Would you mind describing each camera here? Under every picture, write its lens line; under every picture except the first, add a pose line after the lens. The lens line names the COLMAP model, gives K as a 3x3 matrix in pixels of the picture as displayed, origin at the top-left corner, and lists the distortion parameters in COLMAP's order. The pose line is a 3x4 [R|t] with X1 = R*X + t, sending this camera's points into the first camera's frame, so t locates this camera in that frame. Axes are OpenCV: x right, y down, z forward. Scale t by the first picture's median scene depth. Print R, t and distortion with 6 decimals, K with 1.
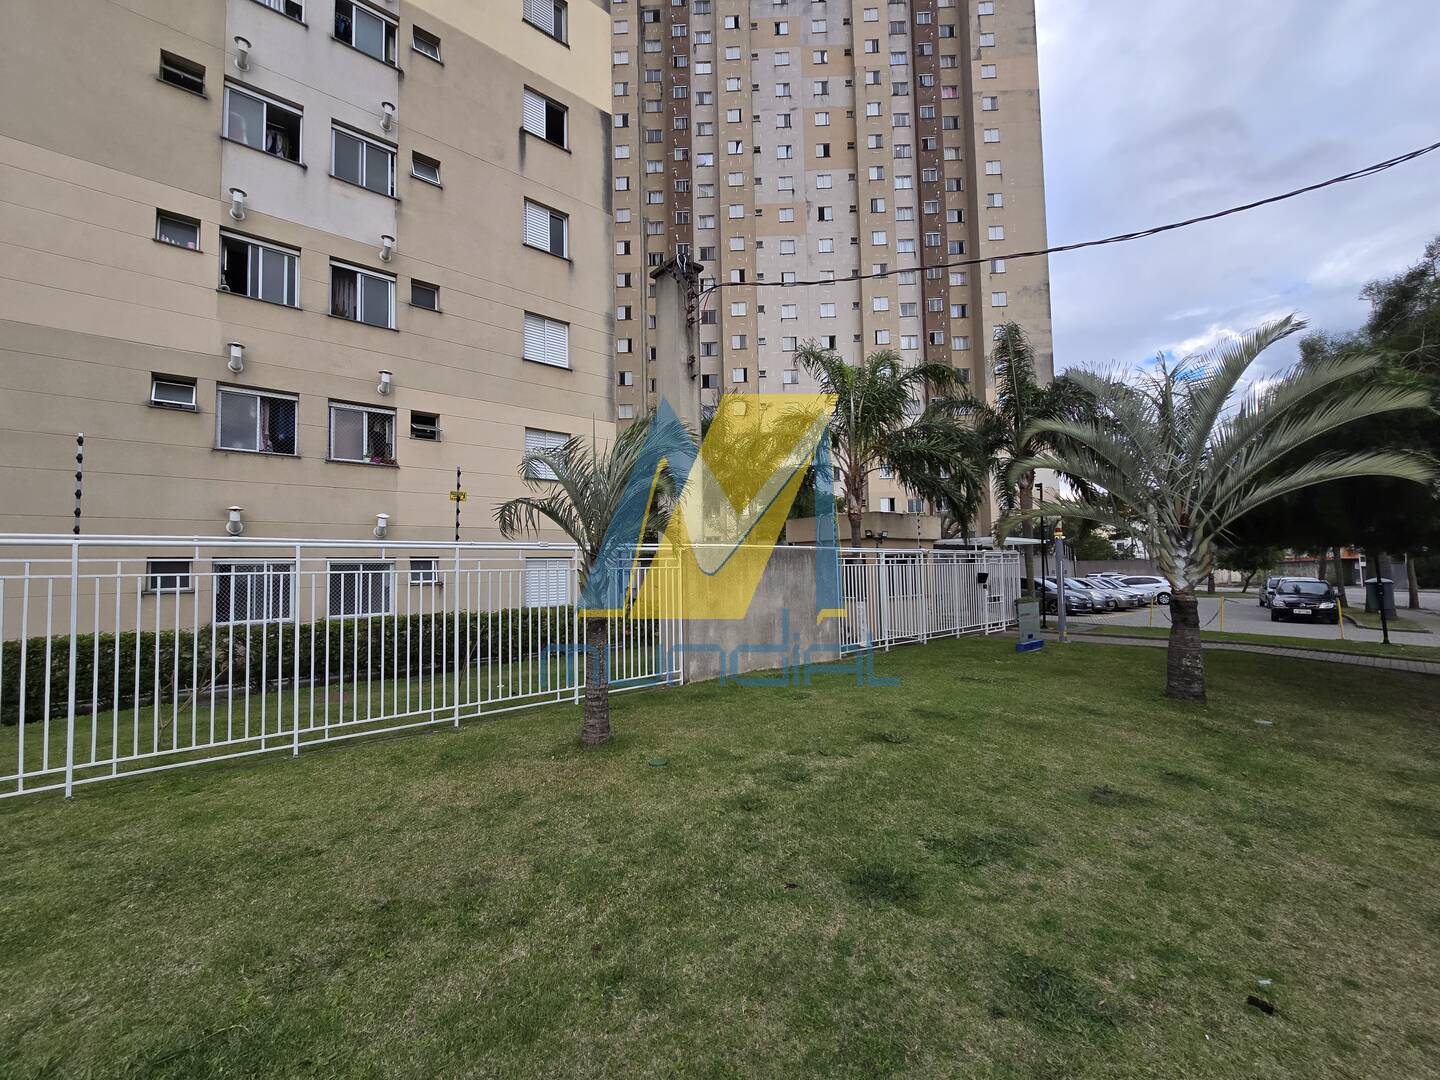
lens RADIAL K [[586.0, 0, 710.3], [0, 586.0, 546.4], [0, 0, 1]] dist [-0.001674, -0.000737]
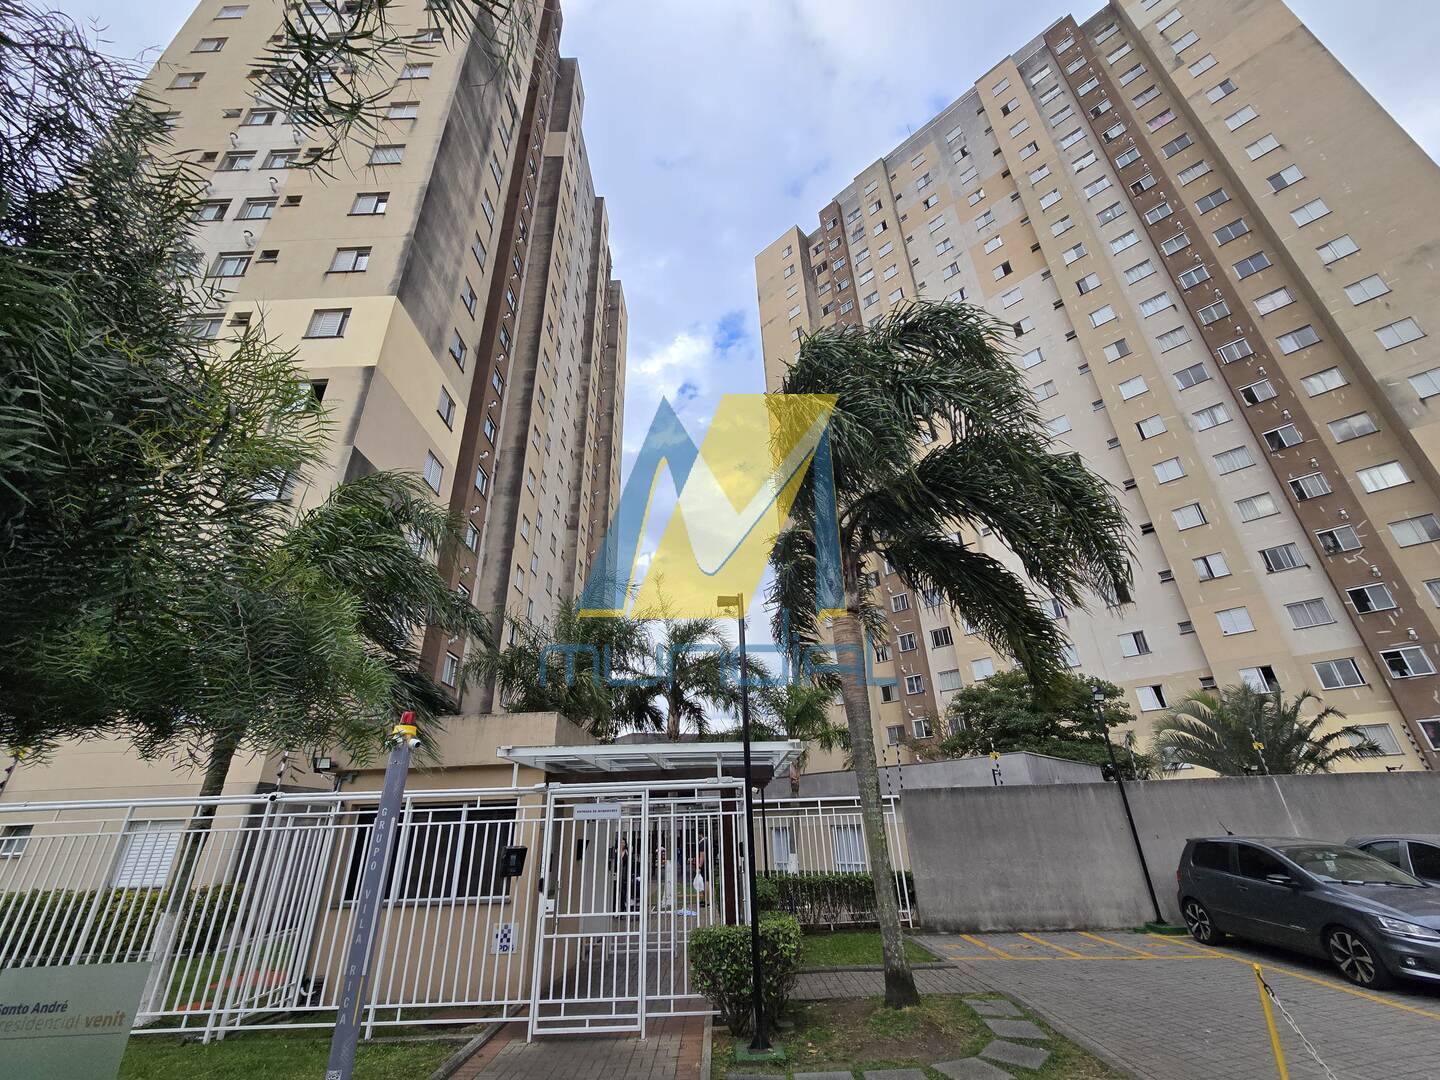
lens RADIAL K [[586.0, 0, 719.7], [0, 586.0, 546.9], [0, 0, 1]] dist [-0.001674, -0.000737]
pose [[0.755102, -0.286214, -0.589833, 1.106639], [0.044151, 0.919831, -0.389822, 0.025731], [0.654119, 0.268314, 0.707203, 0.973258]]
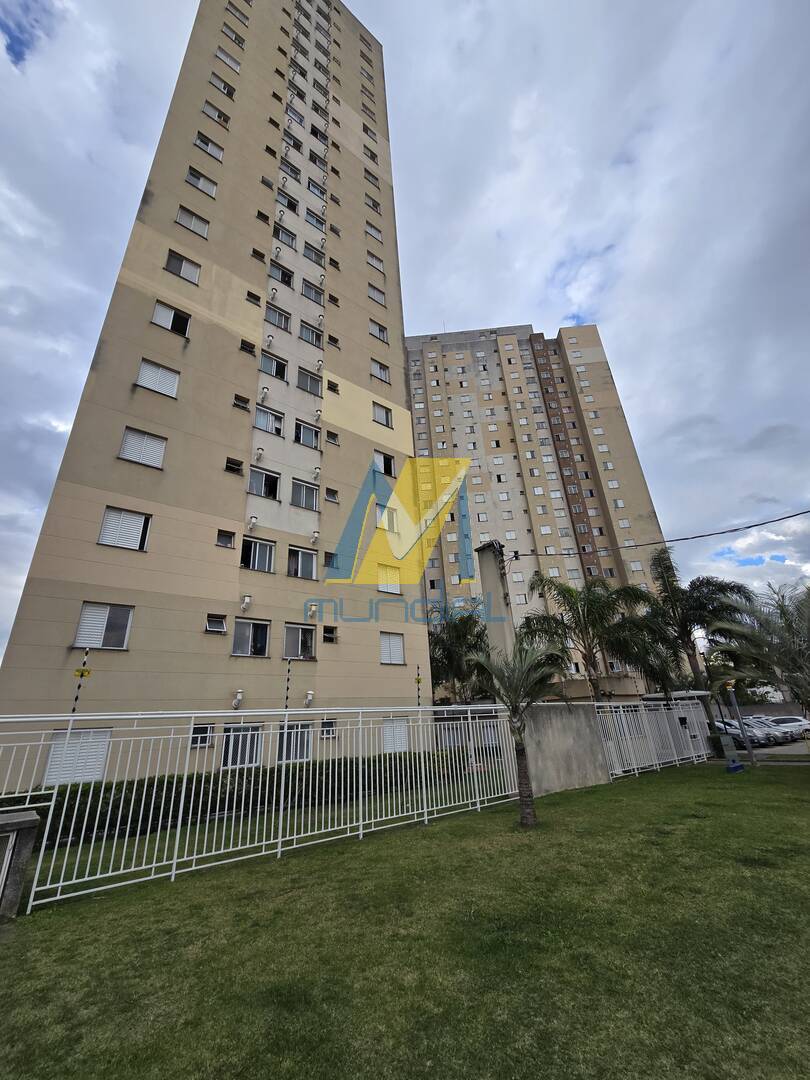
lens RADIAL K [[439.5, 0, 404.3], [0, 439.5, 540.6], [0, 0, 1]] dist [-0.001674, -0.000737]
pose [[0.998882, -0.044232, -0.016677, -0.216638], [0.035480, 0.934640, -0.353820, -0.004466], [0.031237, 0.352833, 0.935165, -0.232529]]
